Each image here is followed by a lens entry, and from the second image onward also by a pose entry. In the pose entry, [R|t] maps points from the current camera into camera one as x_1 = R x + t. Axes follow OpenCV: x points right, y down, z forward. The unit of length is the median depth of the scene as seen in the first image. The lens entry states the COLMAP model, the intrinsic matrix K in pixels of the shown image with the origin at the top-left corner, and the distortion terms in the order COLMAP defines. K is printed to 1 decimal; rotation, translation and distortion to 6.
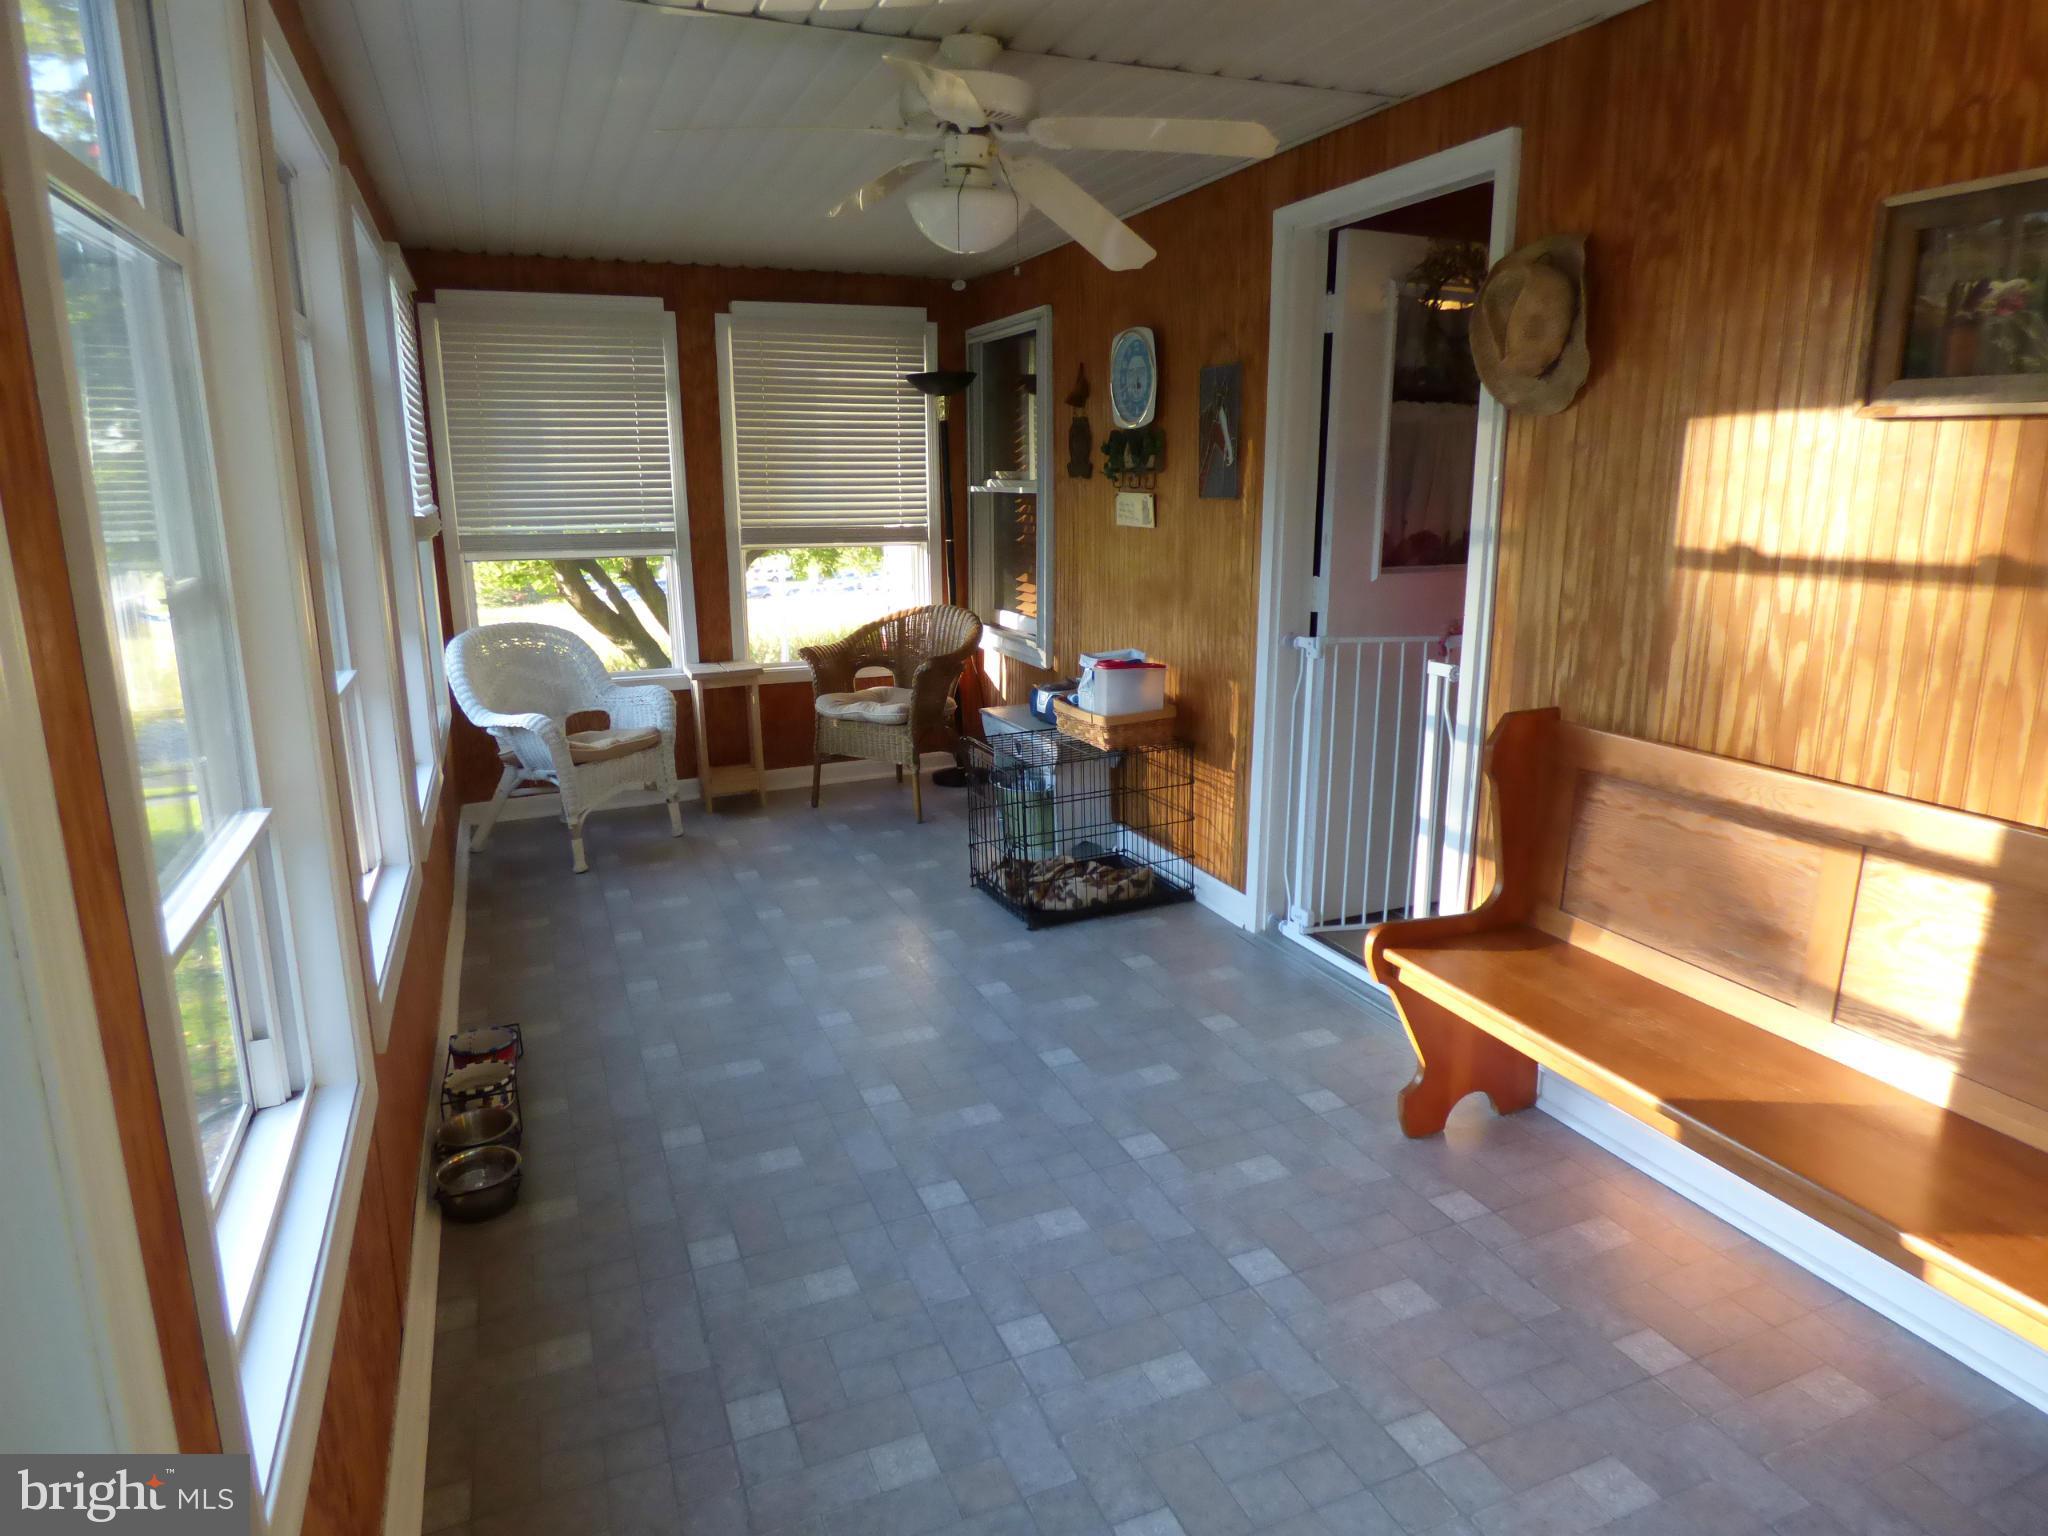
lens RADIAL K [[1258.1, 0, 1026.3], [0, 1258.1, 765.7], [0, 0, 1]] dist [-0.005689, -0.002506]
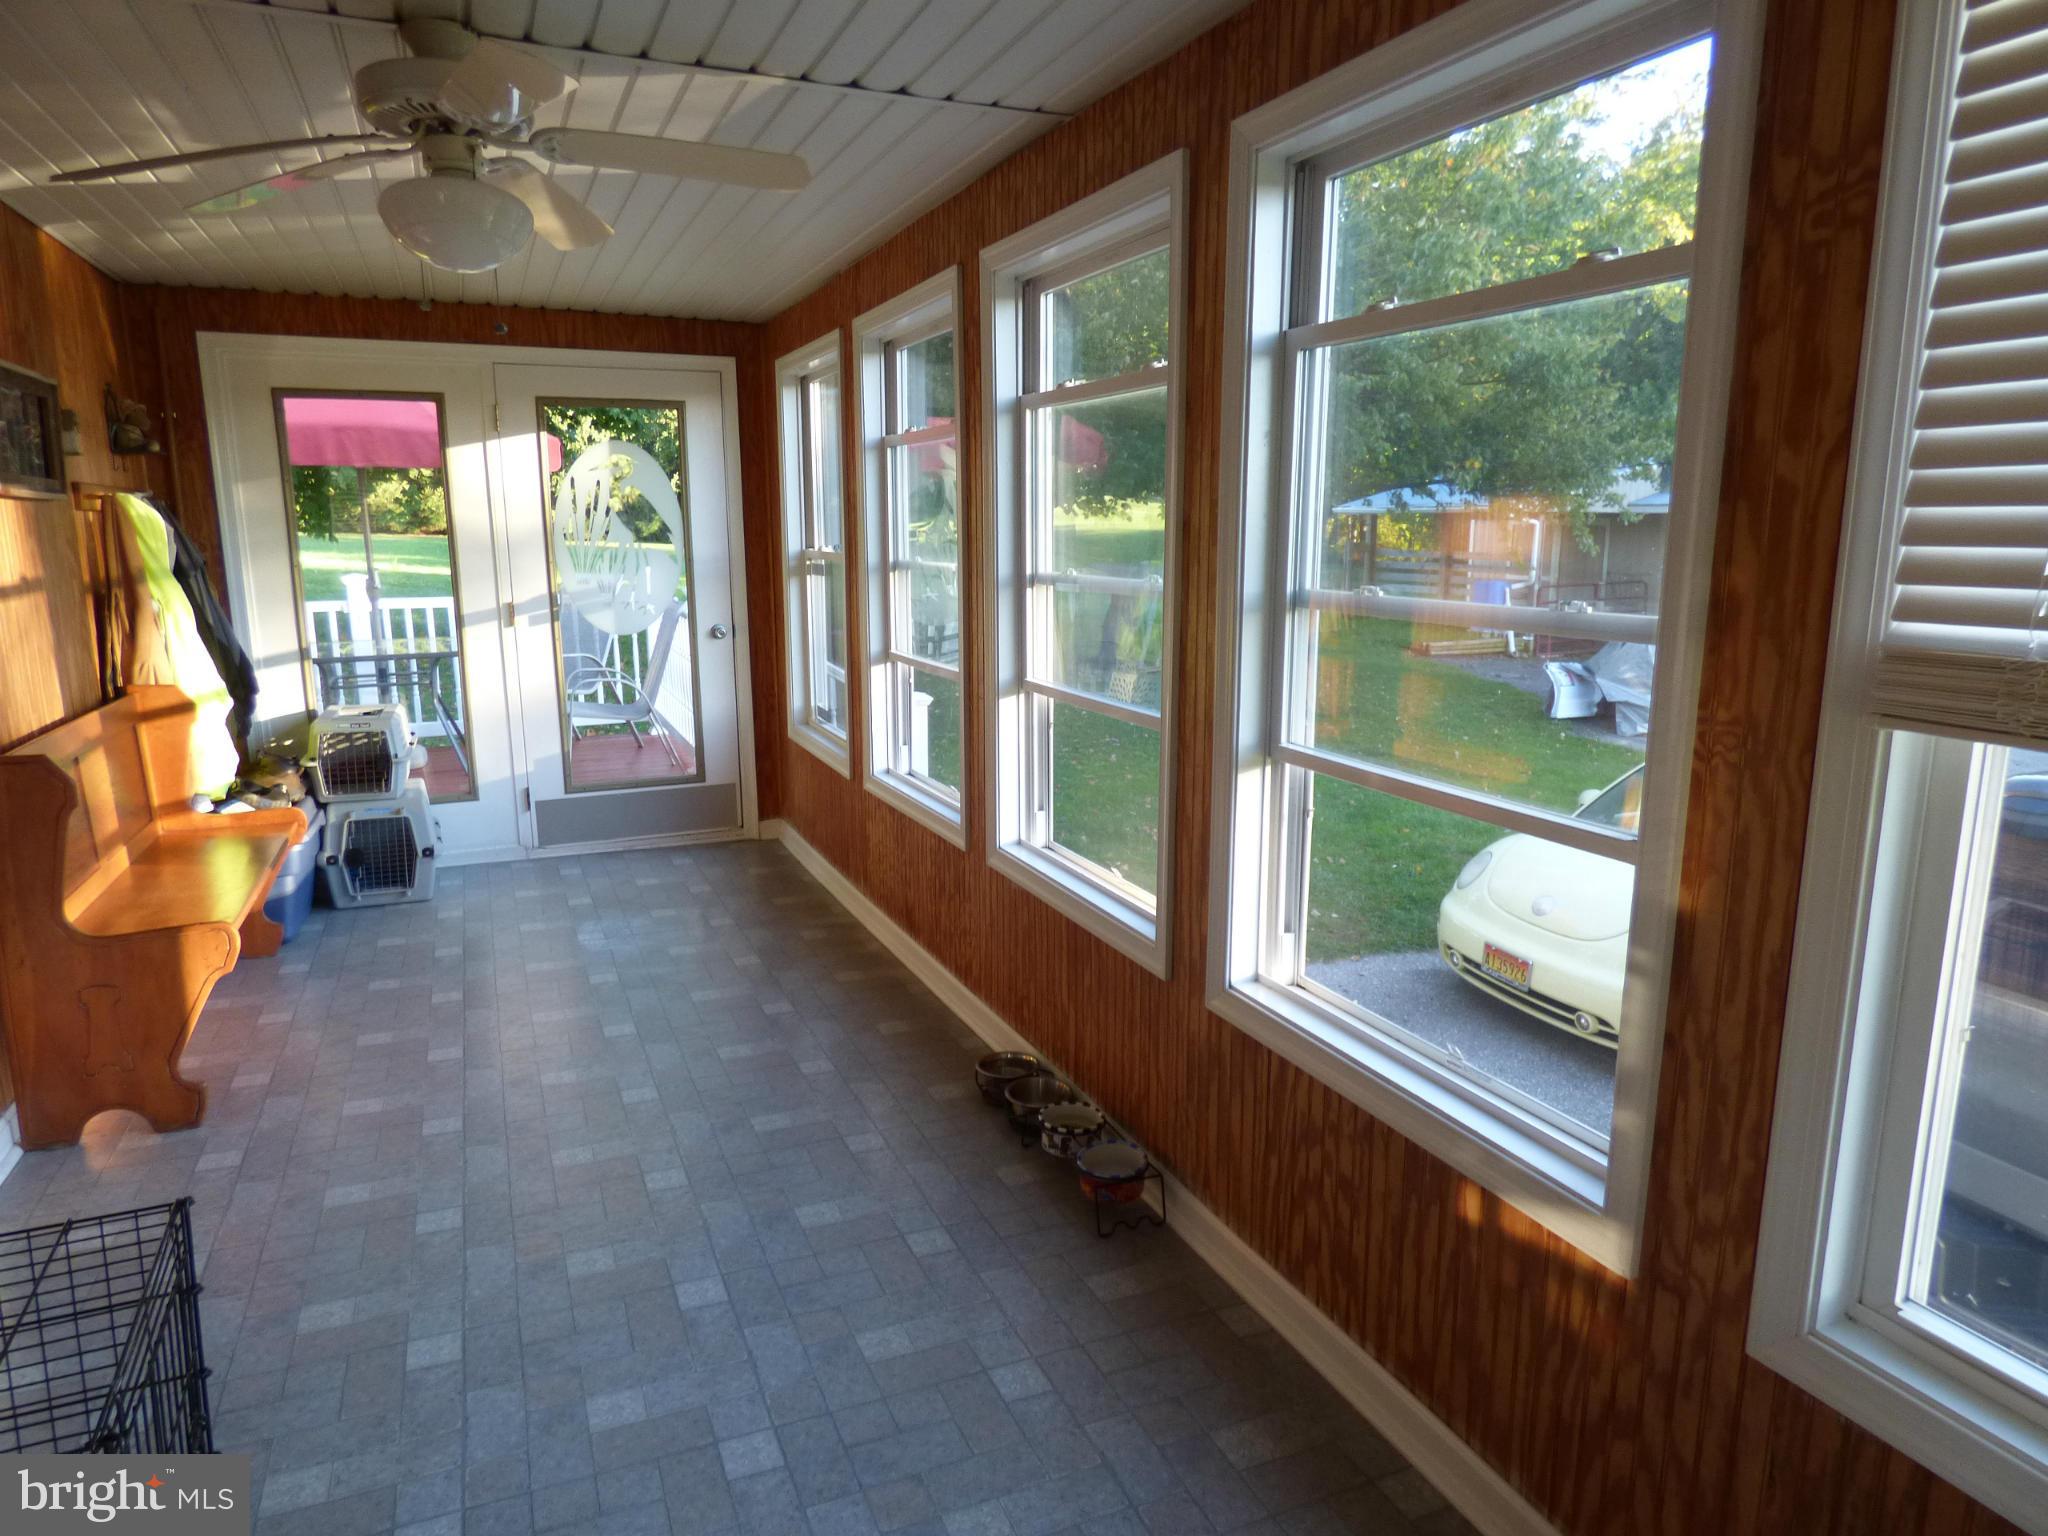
lens RADIAL K [[1258.1, 0, 1023.6], [0, 1258.1, 765.9], [0, 0, 1]] dist [-0.005689, -0.002506]
pose [[-0.999411, 0.013178, -0.031687, -0.239426], [-0.000855, 0.913489, 0.406863, -0.397499], [0.034308, 0.406650, -0.912939, 1.717146]]
